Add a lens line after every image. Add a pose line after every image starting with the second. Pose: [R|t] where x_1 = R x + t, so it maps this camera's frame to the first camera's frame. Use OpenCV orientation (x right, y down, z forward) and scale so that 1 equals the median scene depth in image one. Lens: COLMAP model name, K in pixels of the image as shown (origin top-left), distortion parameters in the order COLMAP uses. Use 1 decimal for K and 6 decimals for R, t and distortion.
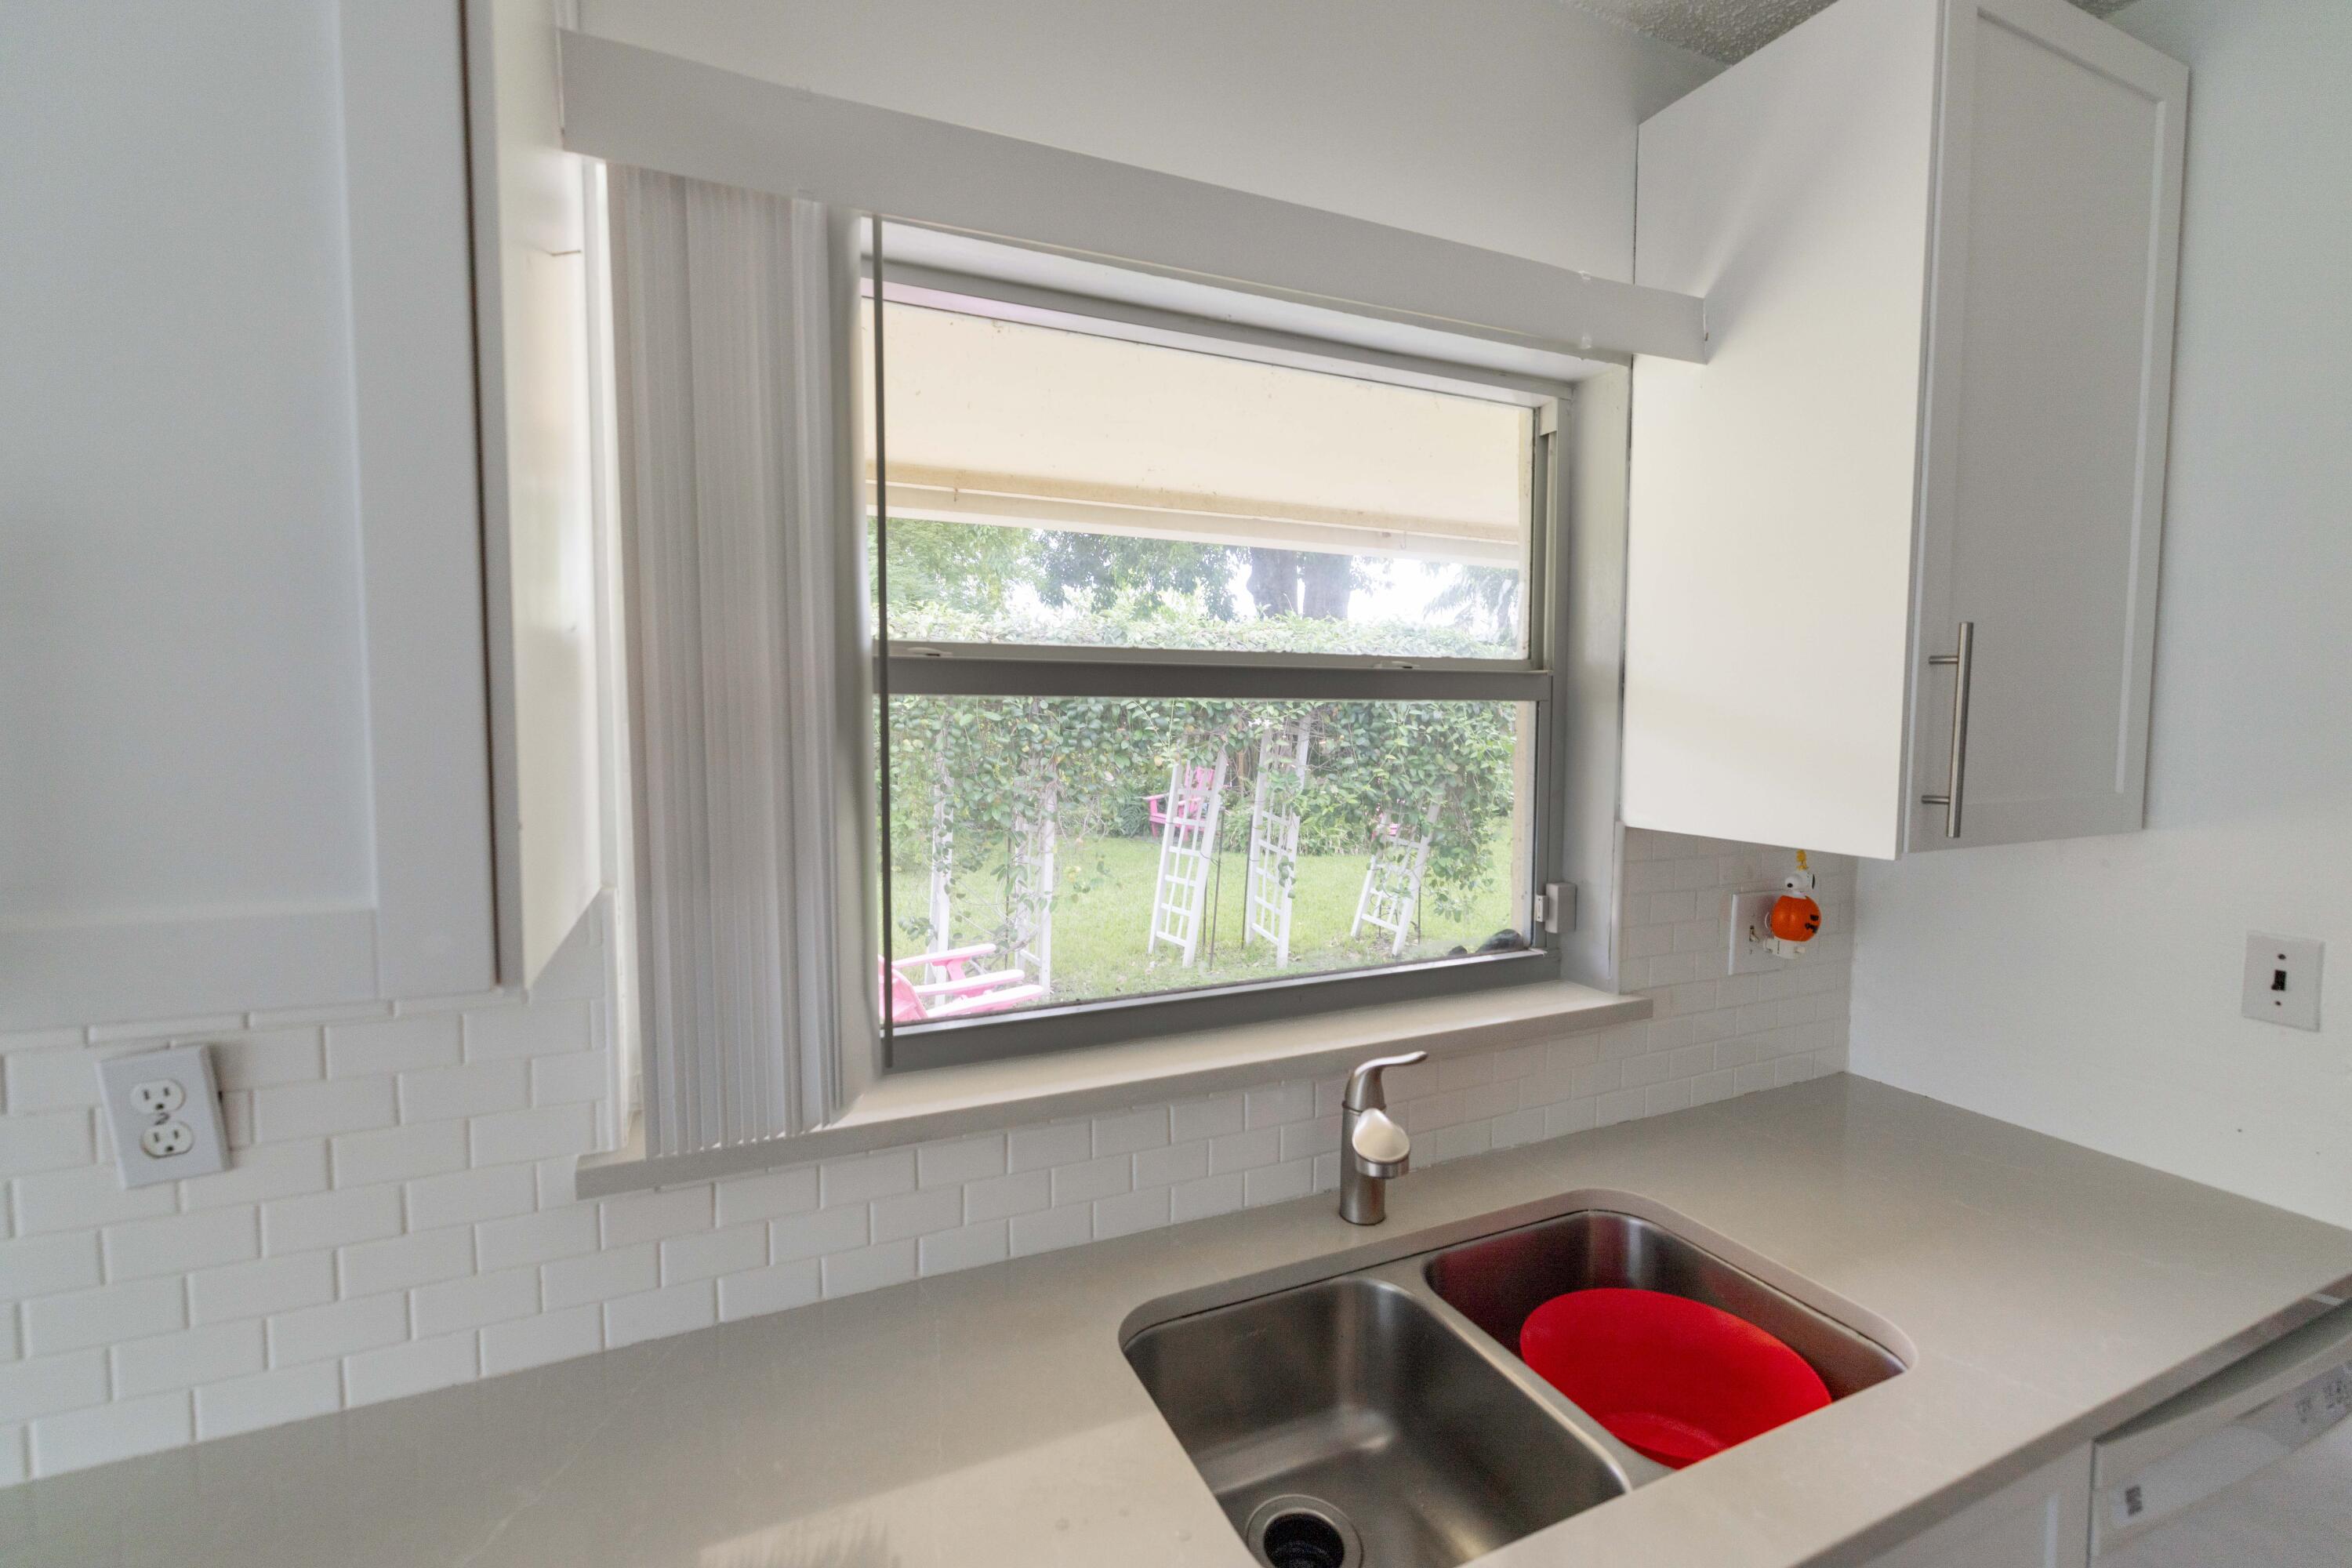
lens RADIAL K [[1049.9, 0, 1183.6], [0, 1049.9, 775.0], [0, 0, 1]] dist [-0.001299, 0.000001]
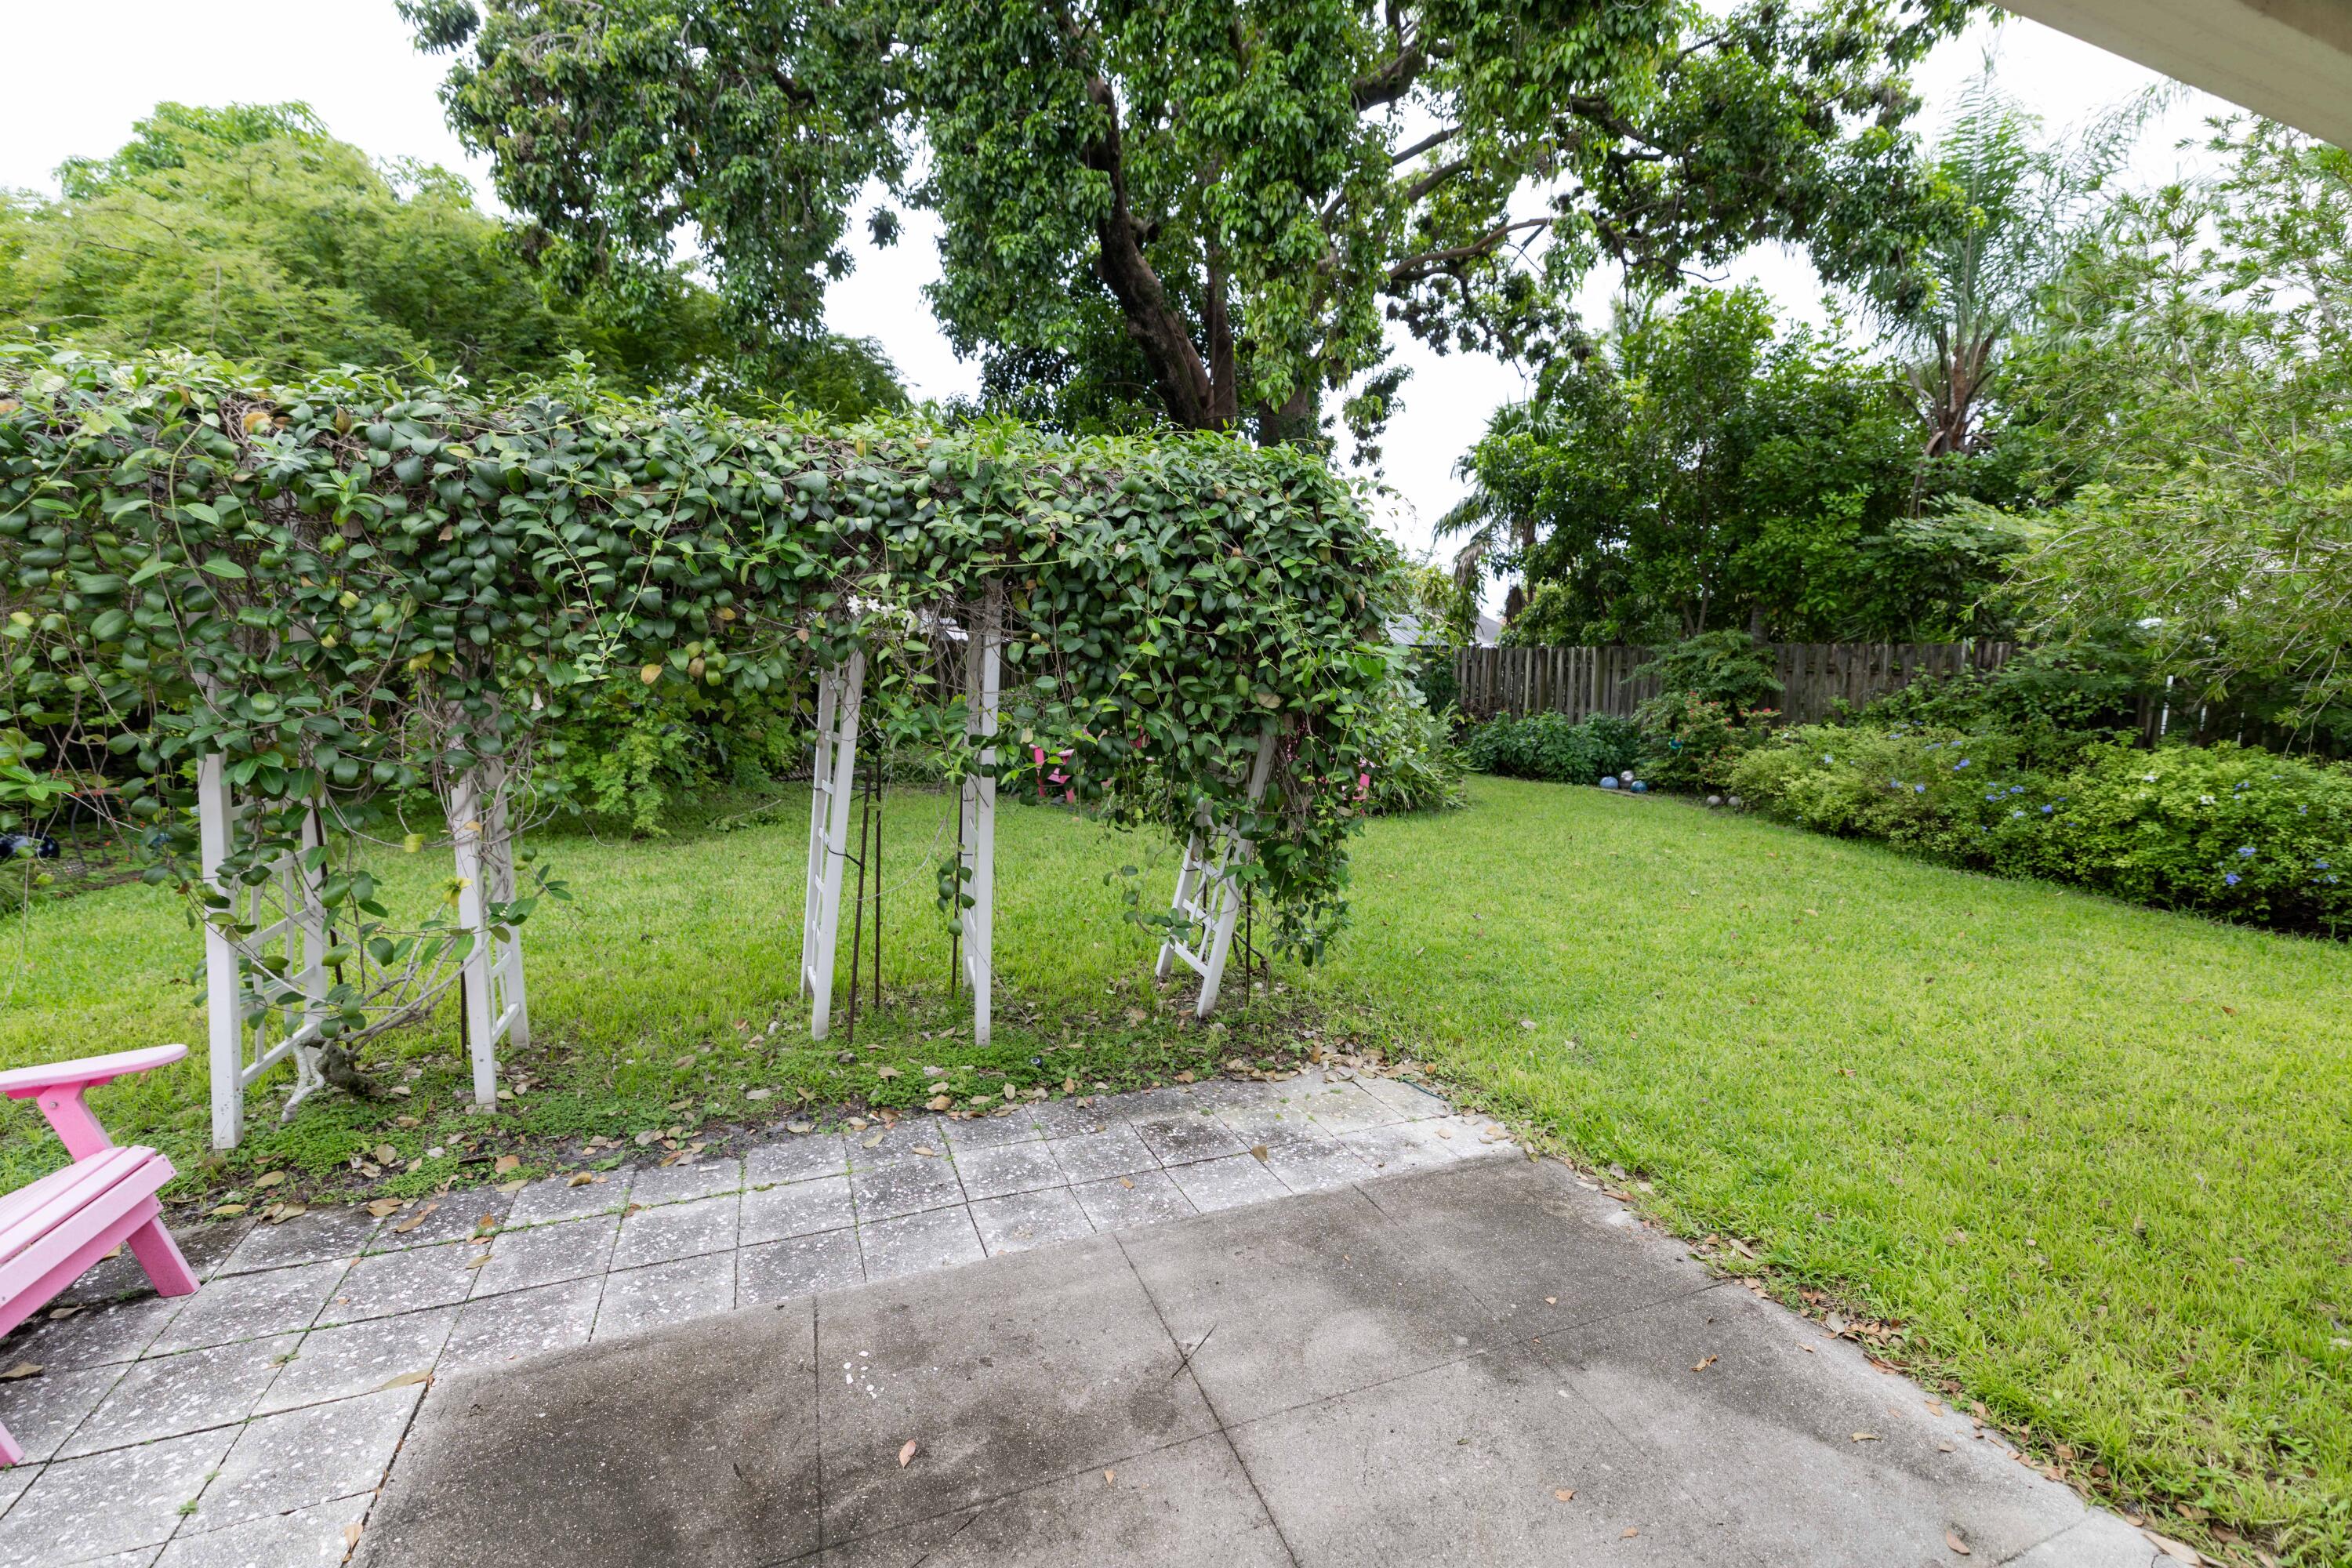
lens RADIAL K [[1049.9, 0, 1183.6], [0, 1049.9, 775.0], [0, 0, 1]] dist [-0.001299, 0.000001]
pose [[0.999057, 0.024647, -0.035739, 0.236456], [-0.022443, 0.997897, 0.060808, -0.000904], [0.037163, -0.059949, 0.997509, 0.459740]]
